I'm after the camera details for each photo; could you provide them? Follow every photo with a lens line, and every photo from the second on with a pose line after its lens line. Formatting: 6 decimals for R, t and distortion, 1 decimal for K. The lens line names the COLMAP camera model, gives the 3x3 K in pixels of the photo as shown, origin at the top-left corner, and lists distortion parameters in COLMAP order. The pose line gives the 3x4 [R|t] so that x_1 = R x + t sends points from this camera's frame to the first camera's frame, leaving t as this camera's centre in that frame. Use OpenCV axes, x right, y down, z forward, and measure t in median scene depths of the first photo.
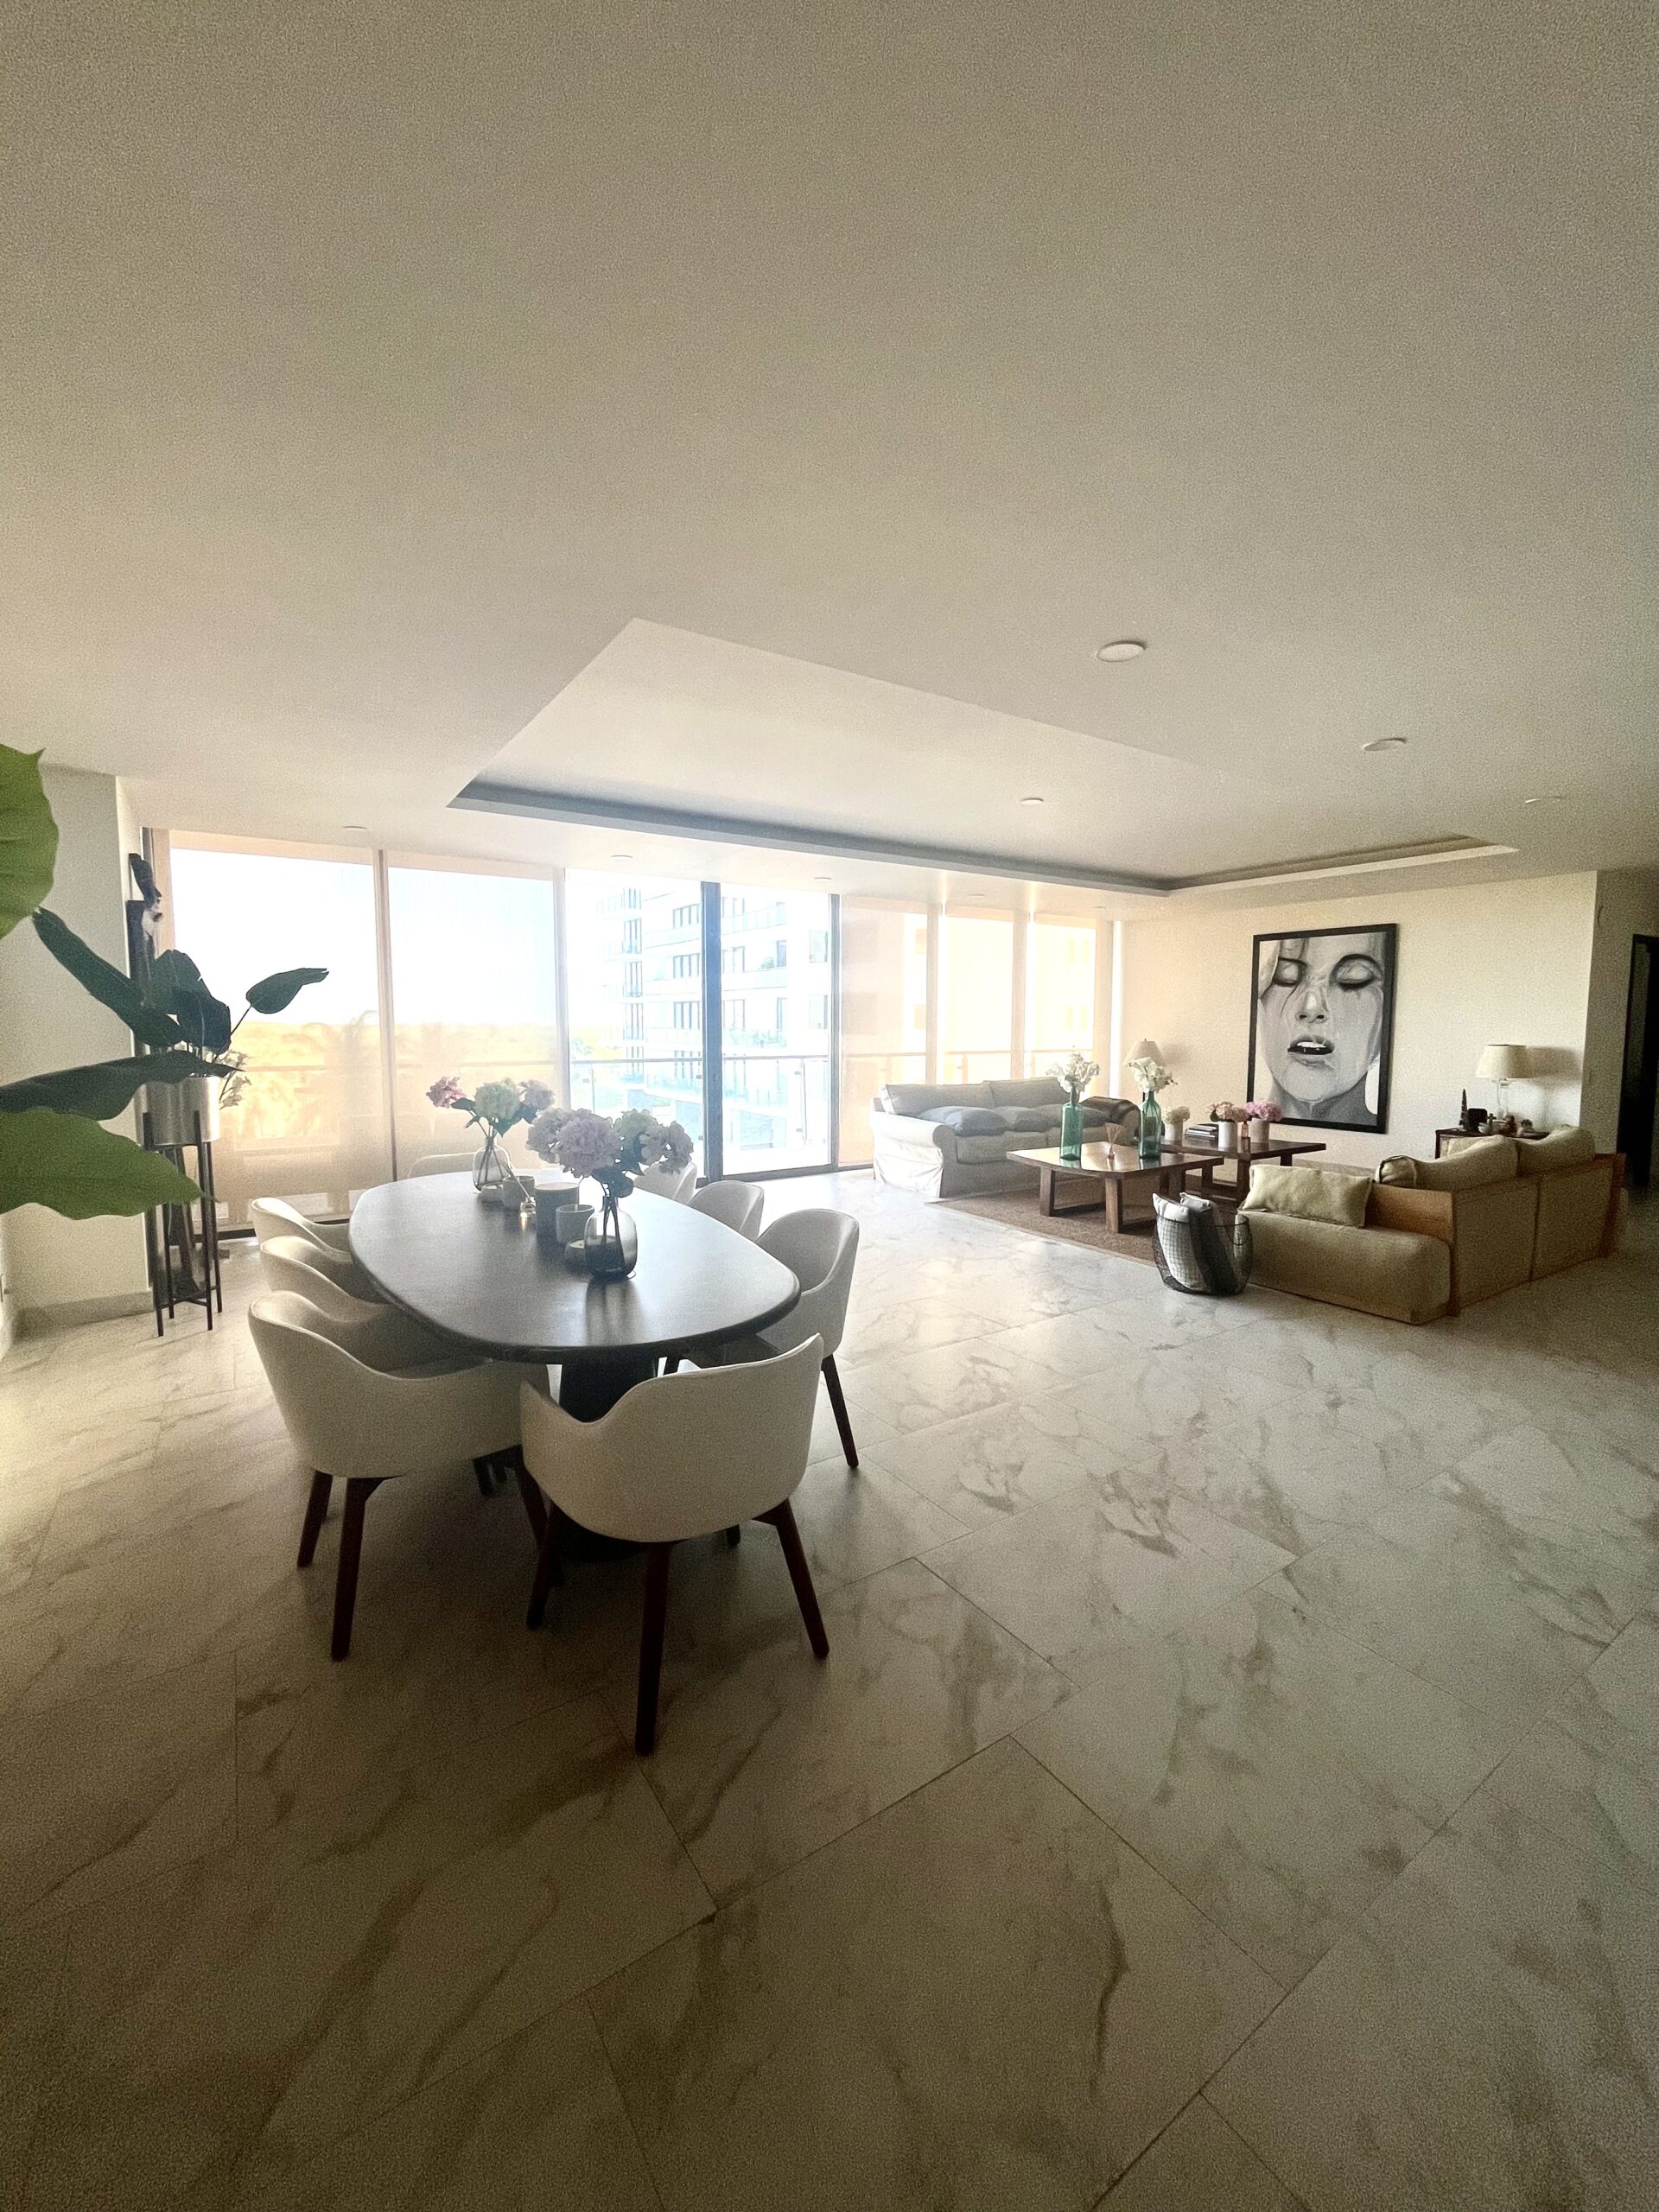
lens RADIAL K [[898.0, 0, 816.4], [0, 898.0, 1098.7], [0, 0, 1]] dist [-0.003066, -0.000159]
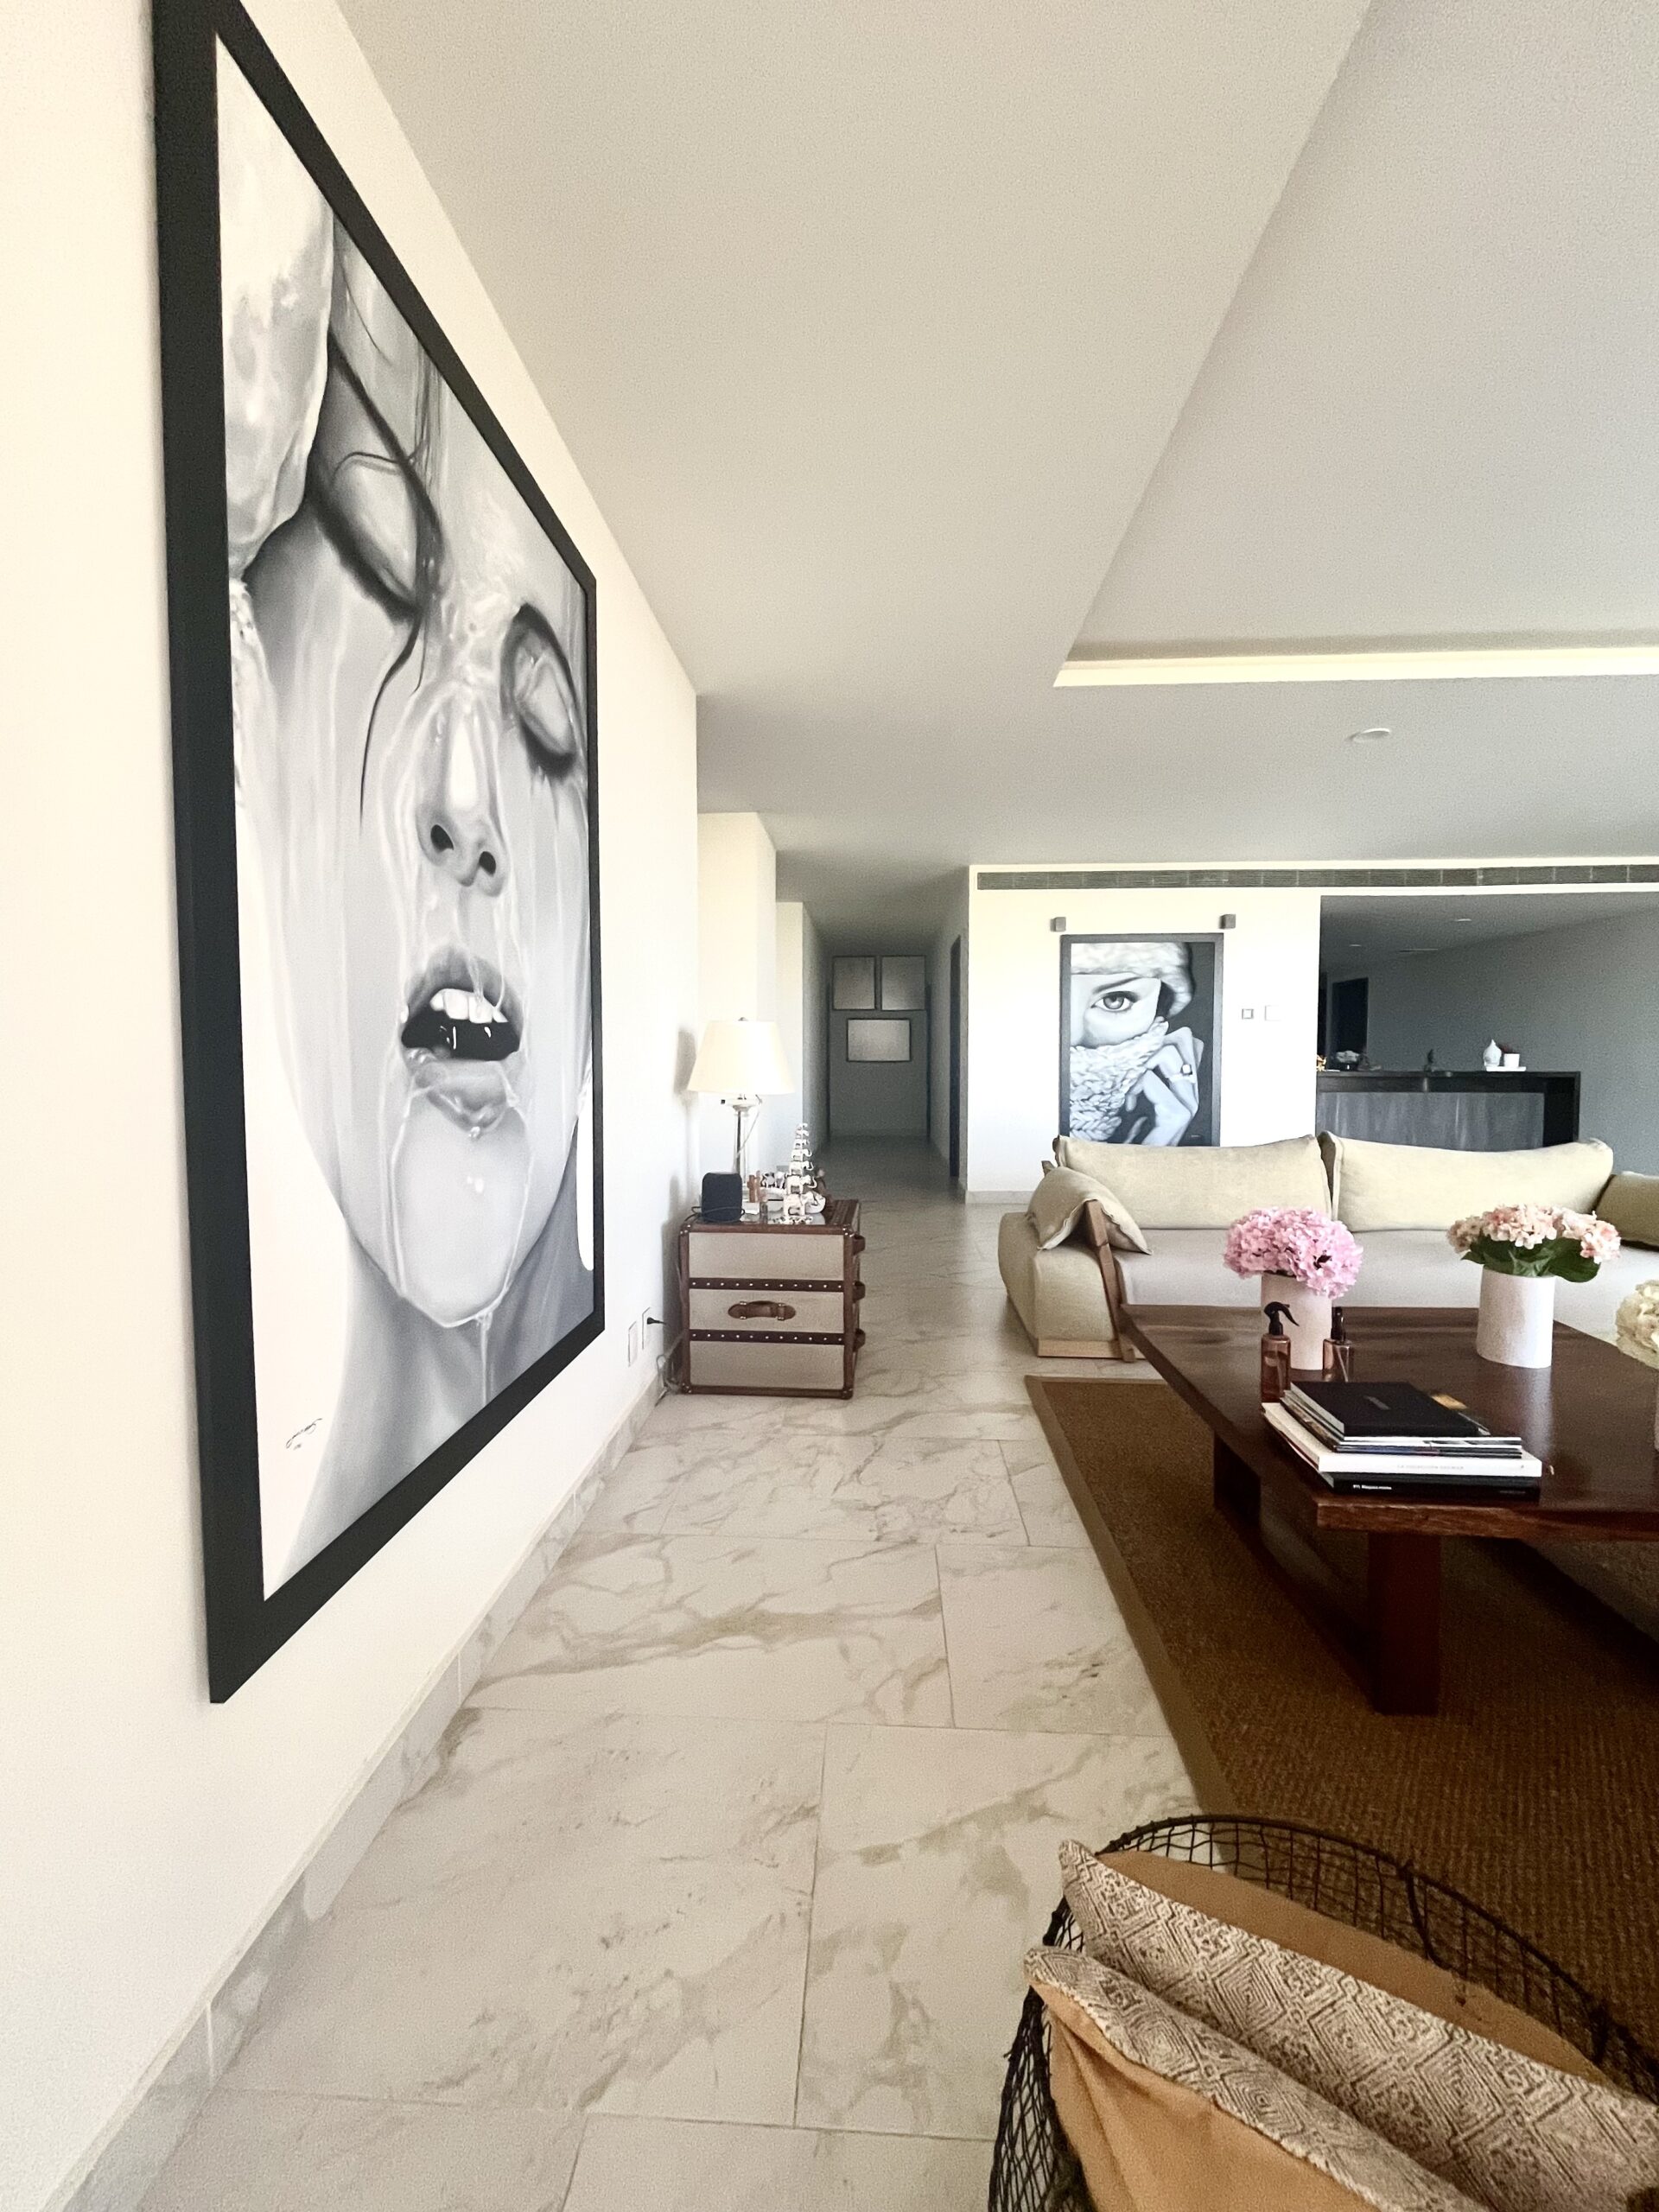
lens RADIAL K [[898.0, 0, 829.1], [0, 898.0, 1097.6], [0, 0, 1]] dist [-0.003066, -0.000159]
pose [[-0.808146, -0.030506, 0.588192, 0.527484], [0.046458, 0.992244, 0.115293, -0.081591], [-0.587147, 0.120500, -0.800461, 1.512661]]
